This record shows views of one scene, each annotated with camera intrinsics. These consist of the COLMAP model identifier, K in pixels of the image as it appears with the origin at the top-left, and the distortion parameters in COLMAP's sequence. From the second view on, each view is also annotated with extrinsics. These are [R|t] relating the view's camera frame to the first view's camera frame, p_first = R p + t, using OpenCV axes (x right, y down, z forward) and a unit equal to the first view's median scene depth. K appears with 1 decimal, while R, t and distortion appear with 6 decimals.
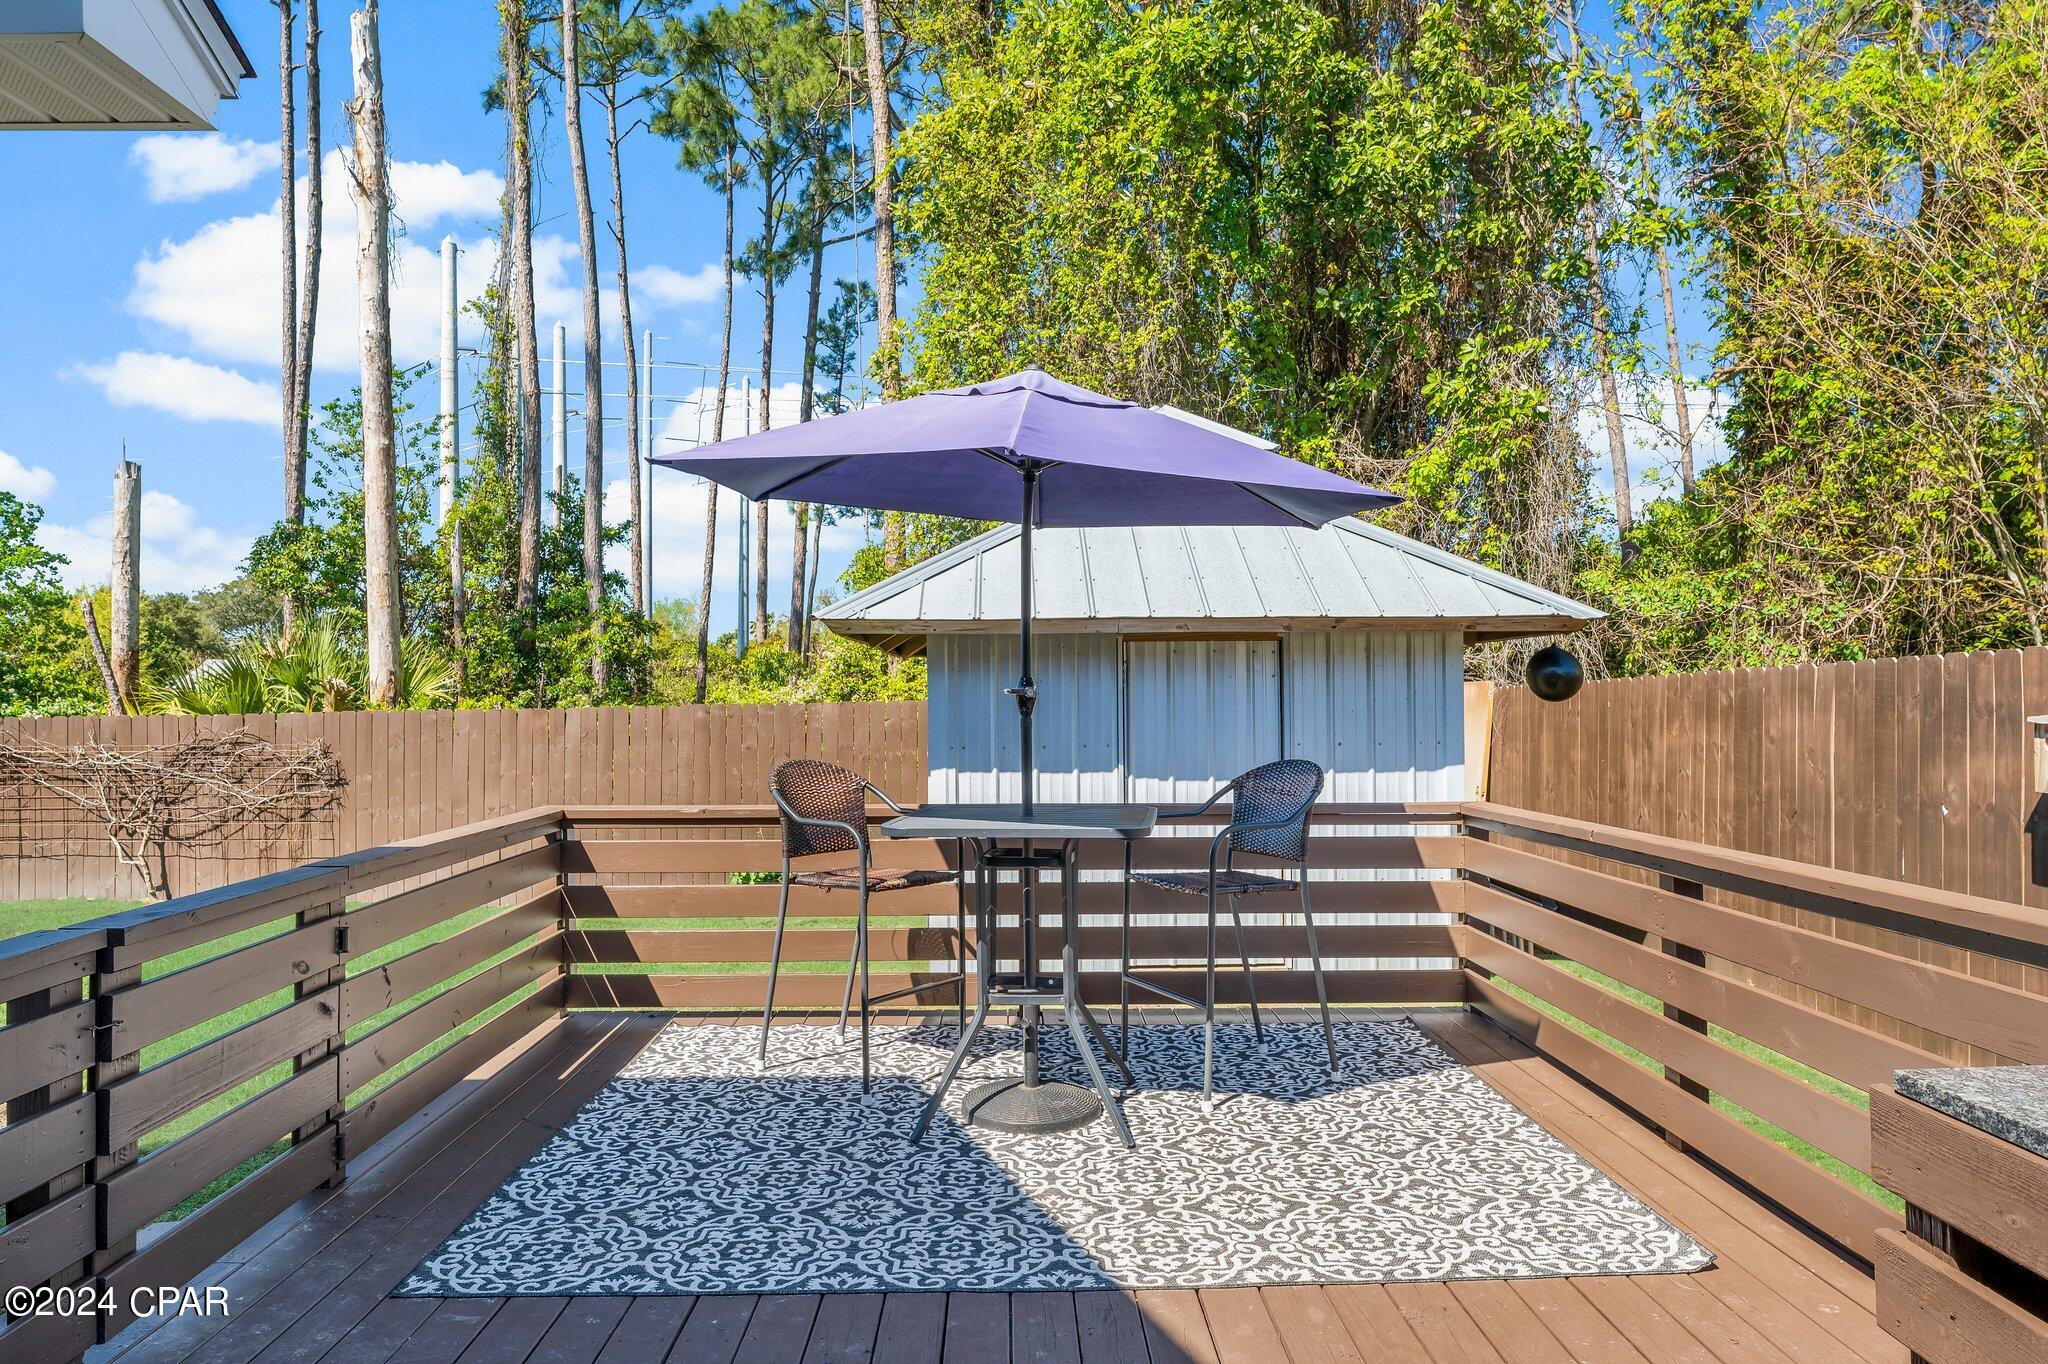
lens RADIAL K [[1296.5, 0, 1018.7], [0, 1296.5, 680.4], [0, 0, 1]] dist [0.002219, -0.005600]
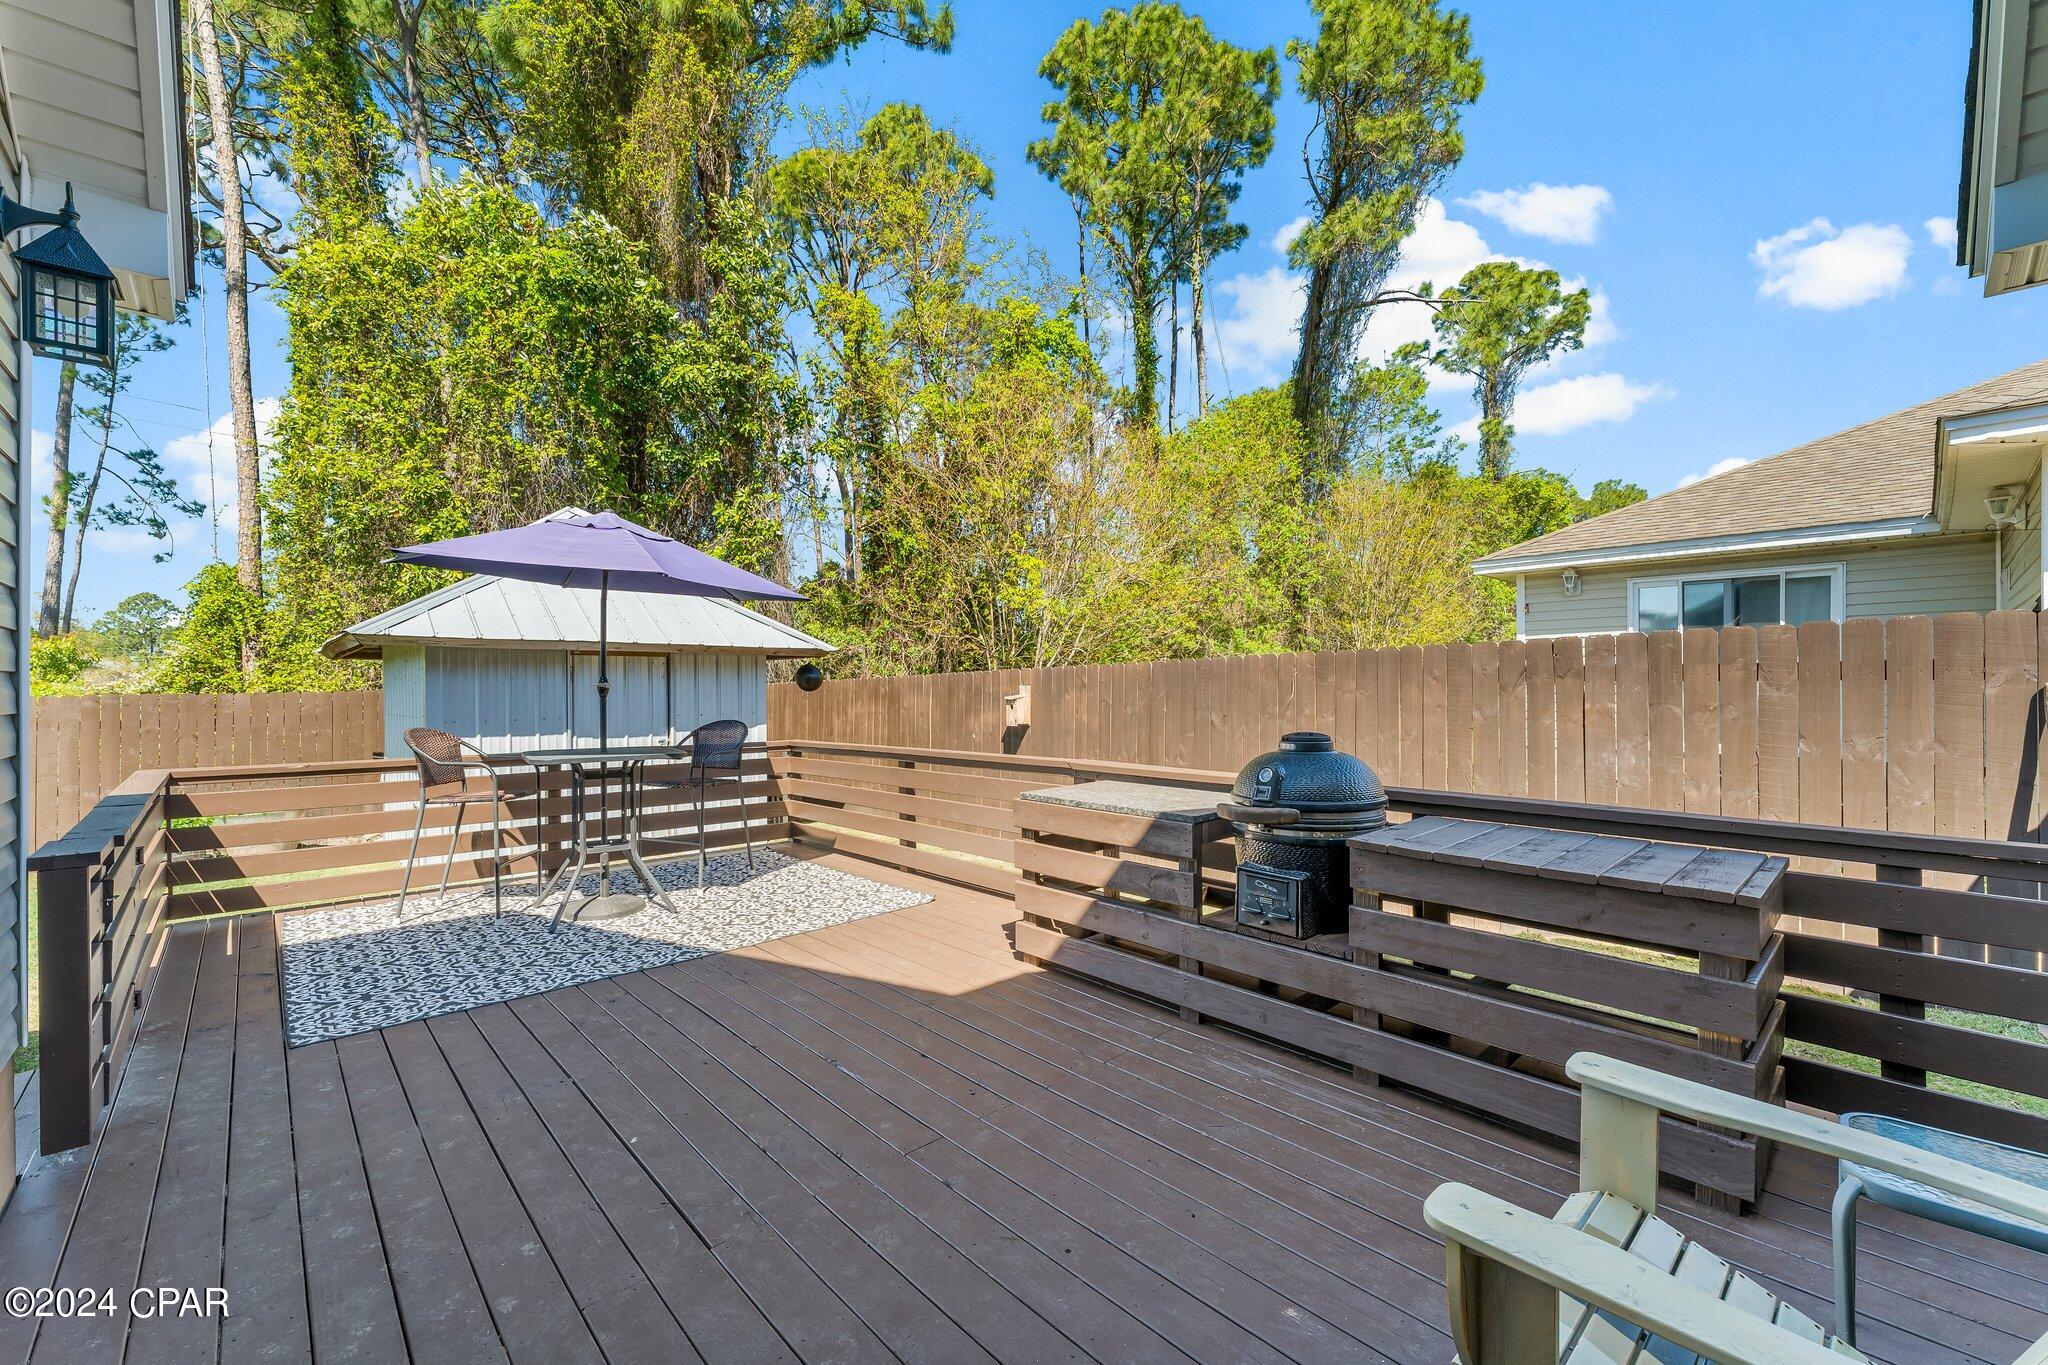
lens RADIAL K [[839.8, 0, 1018.6], [0, 839.8, 687.9], [0, 0, 1]] dist [-0.000961, 0.000236]
pose [[0.741649, 0.002599, 0.670783, -0.210505], [-0.009397, 0.999935, 0.006516, -0.000551], [-0.670723, -0.011136, 0.741625, -0.169345]]
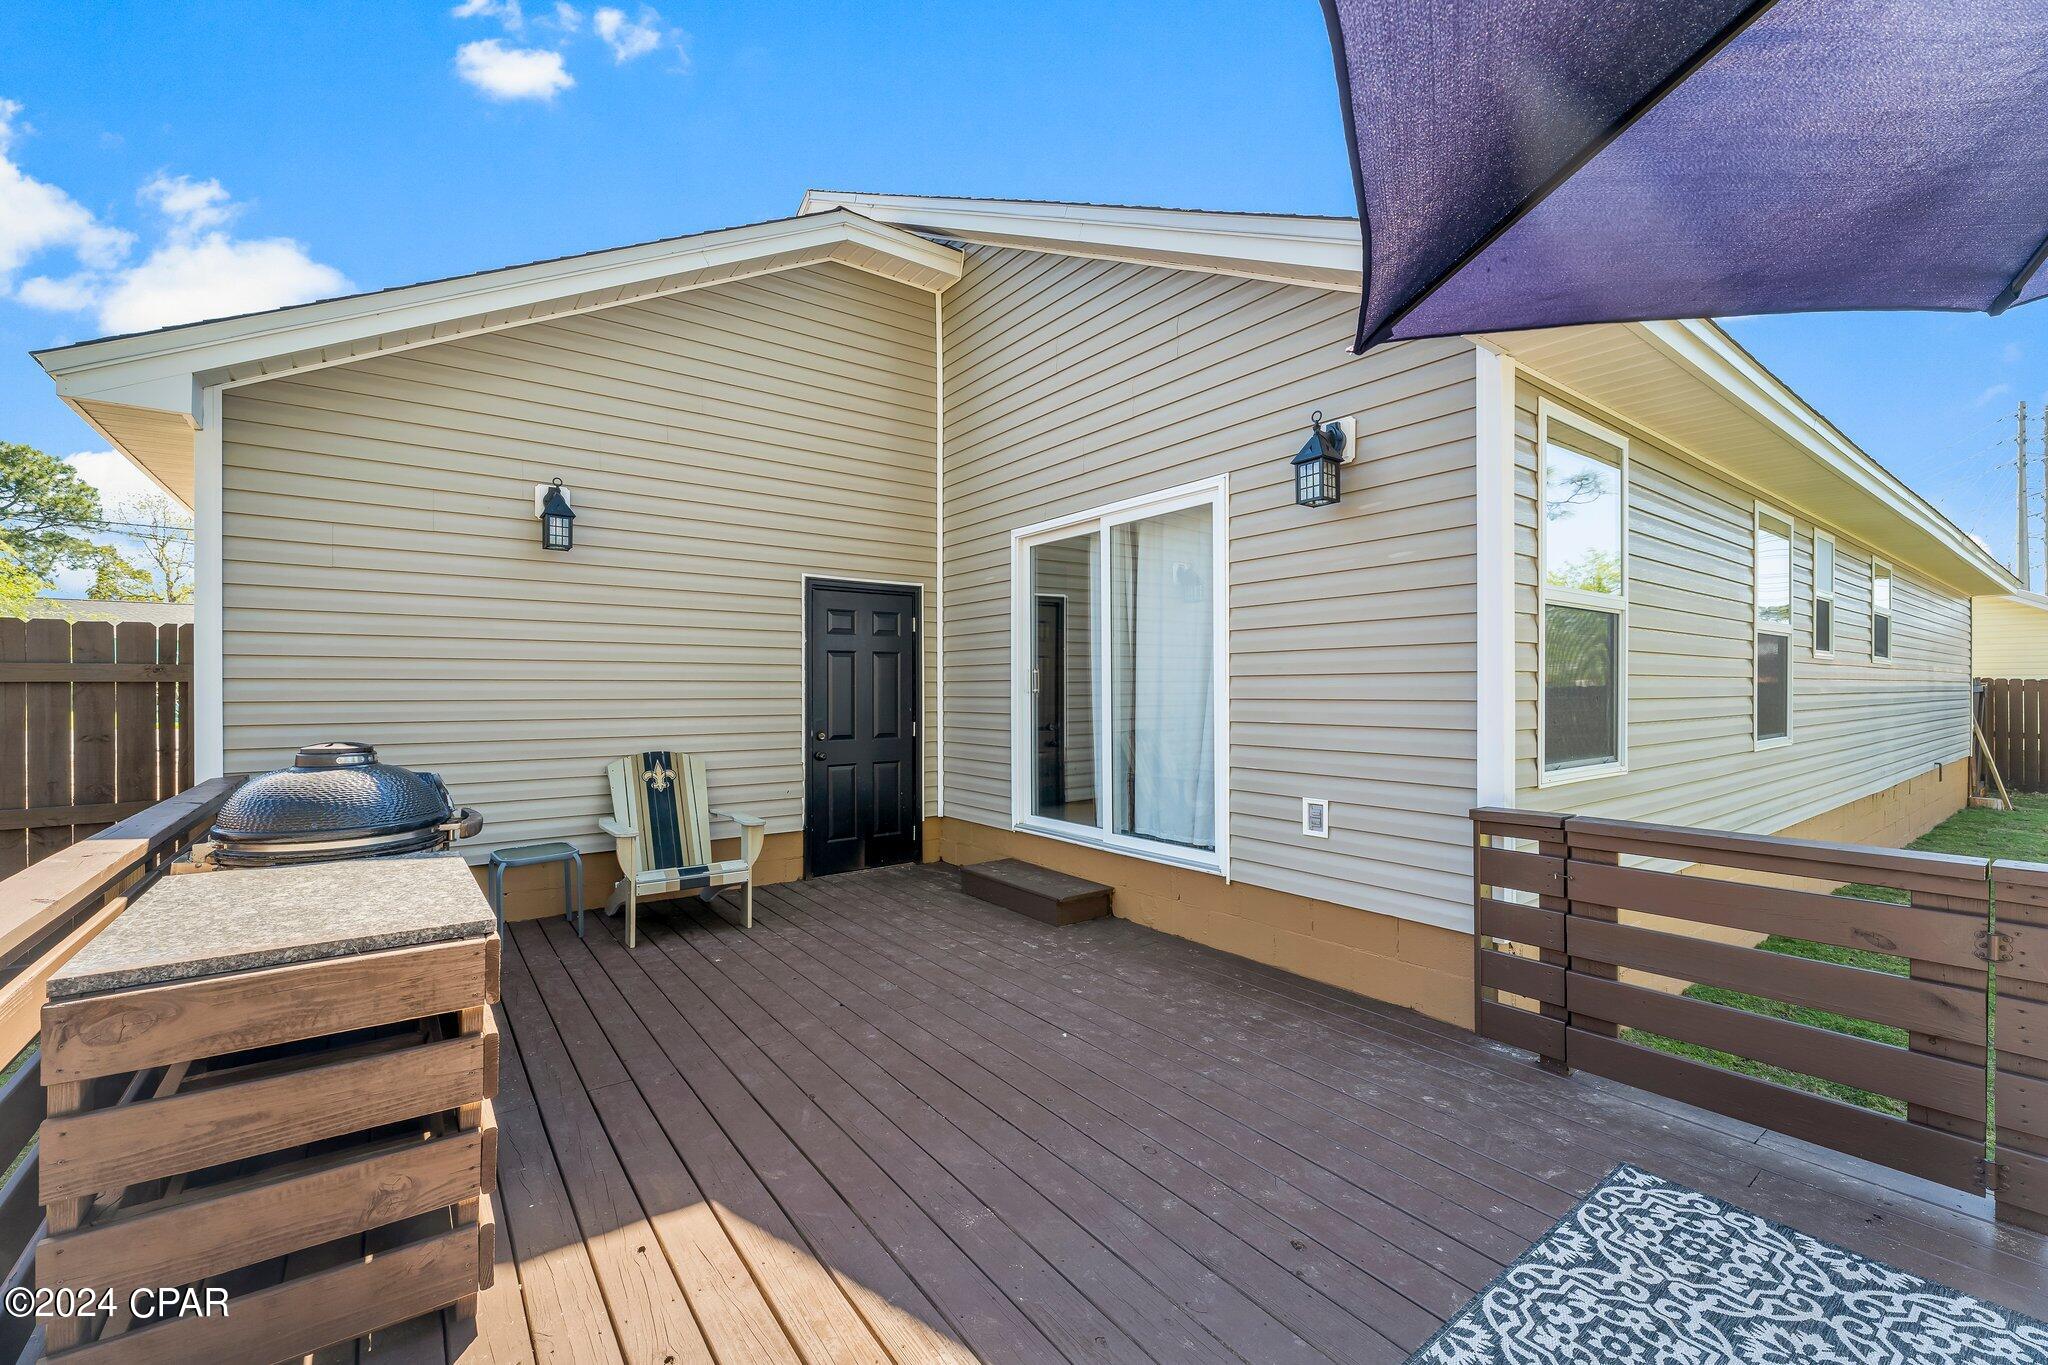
lens RADIAL K [[839.8, 0, 1024.1], [0, 839.8, 687.3], [0, 0, 1]] dist [-0.000961, 0.000236]
pose [[-0.805368, 0.002989, -0.592767, 0.179721], [0.009476, 0.999924, -0.007832, 0.008855], [0.592699, -0.011925, -0.805336, 0.530271]]
